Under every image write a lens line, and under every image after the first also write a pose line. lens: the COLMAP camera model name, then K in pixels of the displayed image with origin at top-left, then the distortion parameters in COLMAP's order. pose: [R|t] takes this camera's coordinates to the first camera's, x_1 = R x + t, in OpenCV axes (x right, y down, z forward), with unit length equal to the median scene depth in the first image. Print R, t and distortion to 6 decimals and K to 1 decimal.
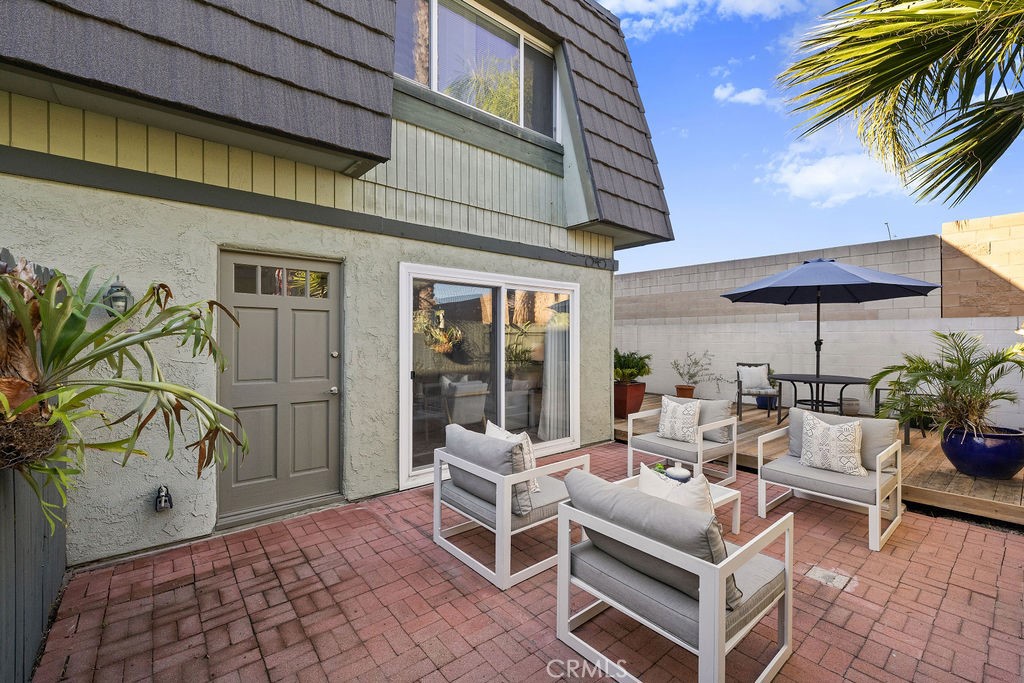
lens RADIAL K [[430.7, 0, 521.7], [0, 430.7, 336.7], [0, 0, 1]] dist [0.000707, 0.000181]
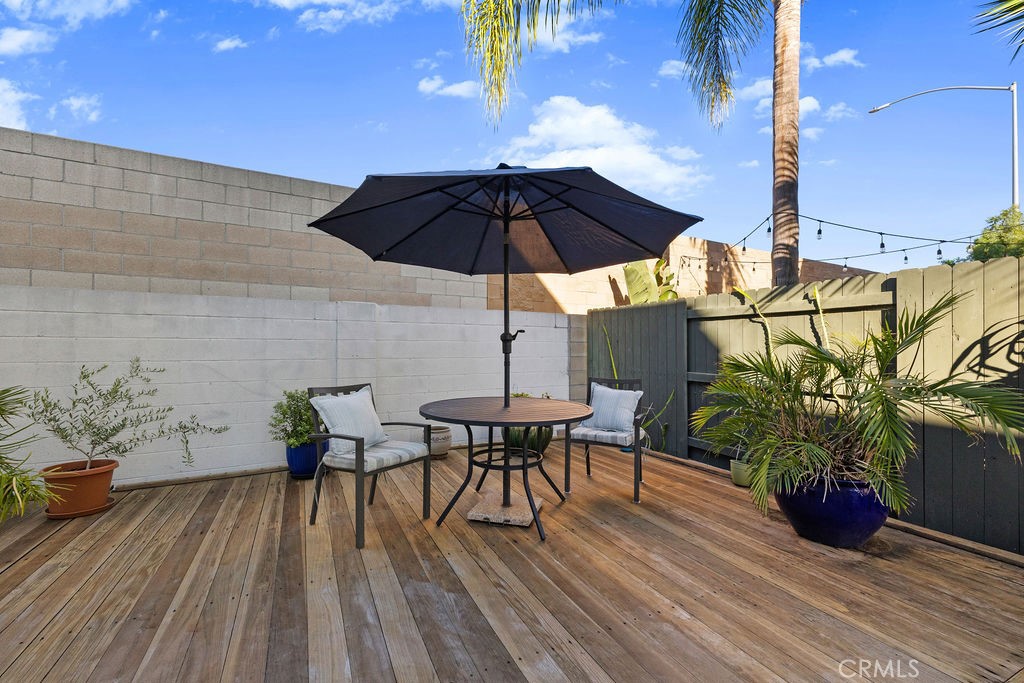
lens RADIAL K [[430.7, 0, 505.5], [0, 430.7, 342.4], [0, 0, 1]] dist [0.000707, 0.000181]
pose [[0.260850, 0.004445, 0.965369, 0.314996], [-0.011811, 0.999929, -0.001413, 0.033181], [-0.965307, -0.011033, 0.260884, 1.334974]]
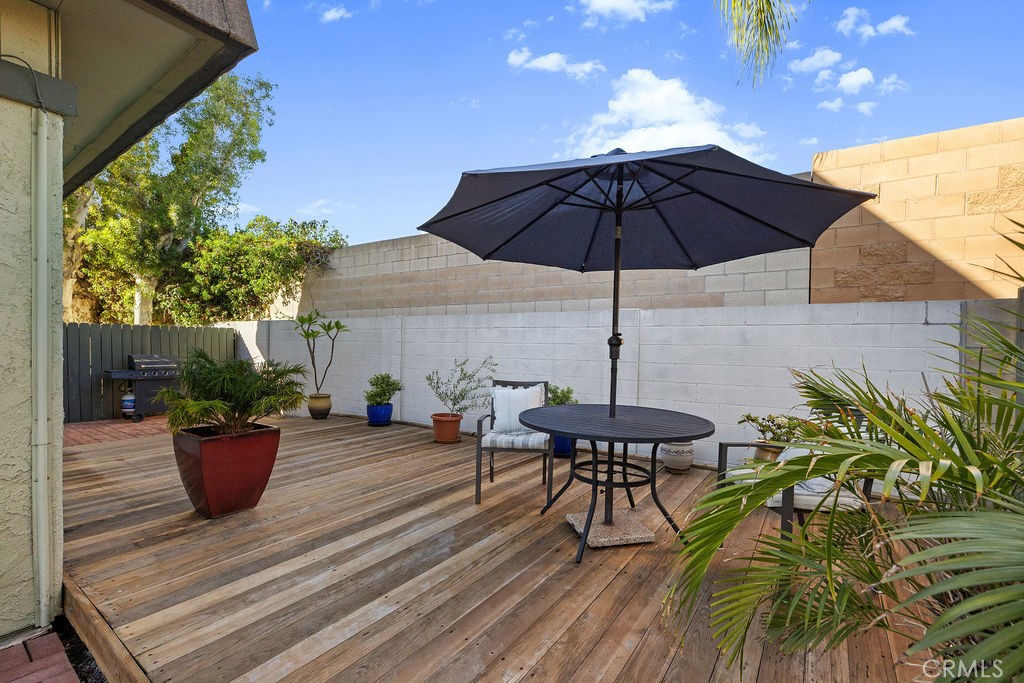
lens RADIAL K [[430.7, 0, 524.5], [0, 430.7, 355.4], [0, 0, 1]] dist [0.000707, 0.000181]
pose [[0.963606, 0.004329, 0.267291, 0.728445], [-0.013213, 0.999418, 0.031448, 0.025989], [-0.267000, -0.033835, 0.963102, 0.901585]]
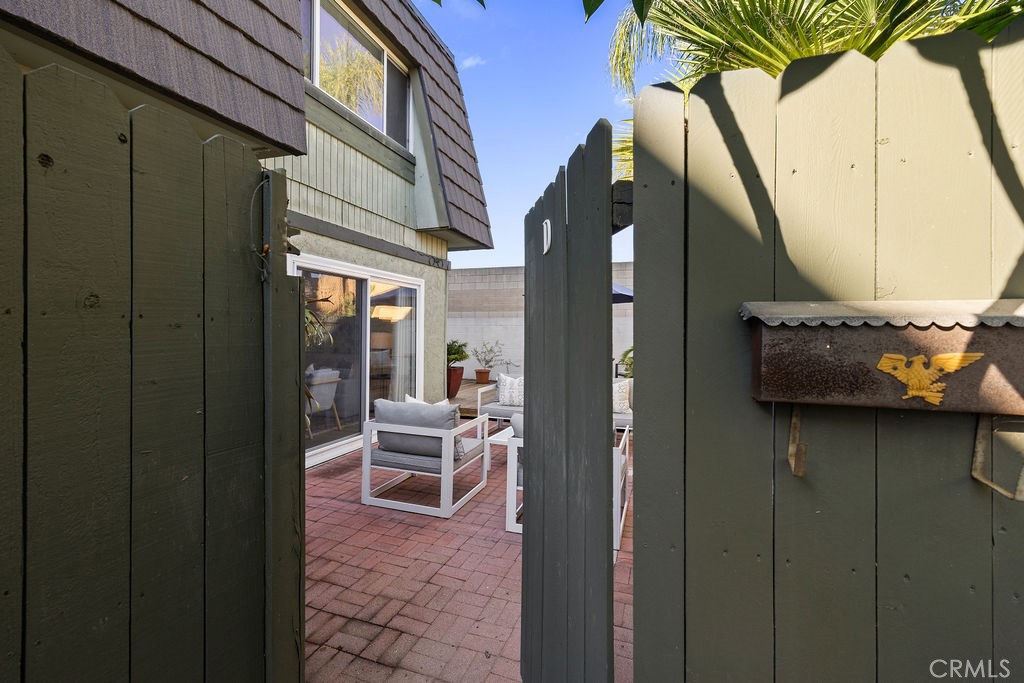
lens RADIAL K [[430.7, 0, 509.7], [0, 430.7, 328.3], [0, 0, 1]] dist [0.000707, 0.000181]
pose [[0.866693, 0.008362, 0.498772, -0.328723], [-0.006733, 0.999965, -0.005065, 0.012510], [-0.498796, 0.001032, 0.866719, -0.133858]]
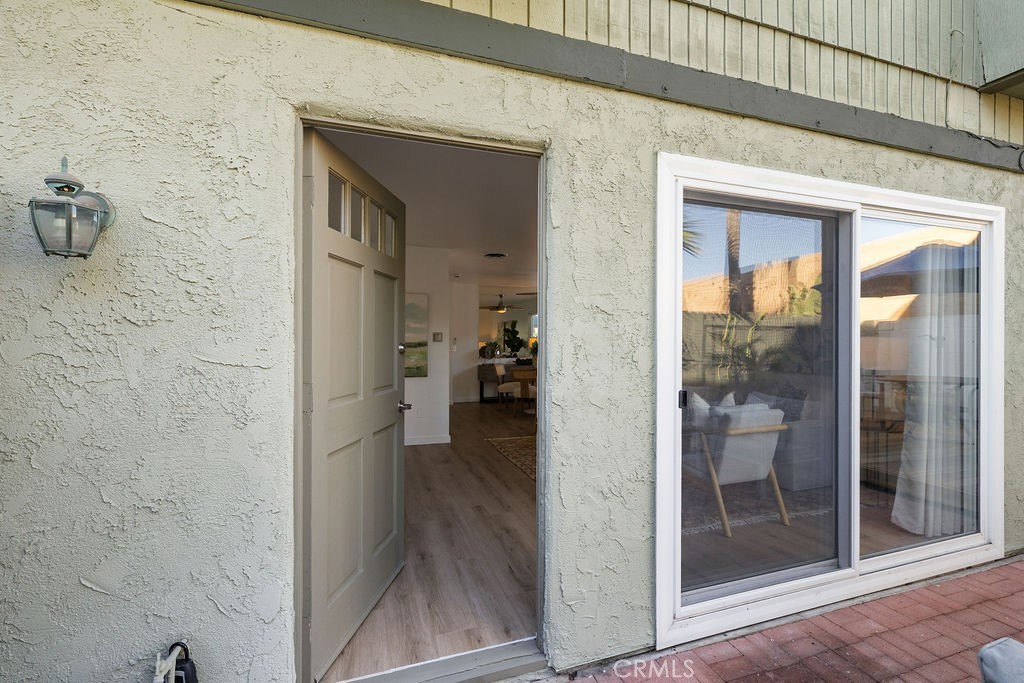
lens RADIAL K [[430.7, 0, 530.2], [0, 430.7, 333.4], [0, 0, 1]] dist [0.000707, 0.000181]
pose [[0.929695, 0.000191, -0.368331, -0.239706], [-0.000689, 0.999999, -0.001222, 0.020027], [0.368330, 0.001390, 0.929694, 0.522498]]
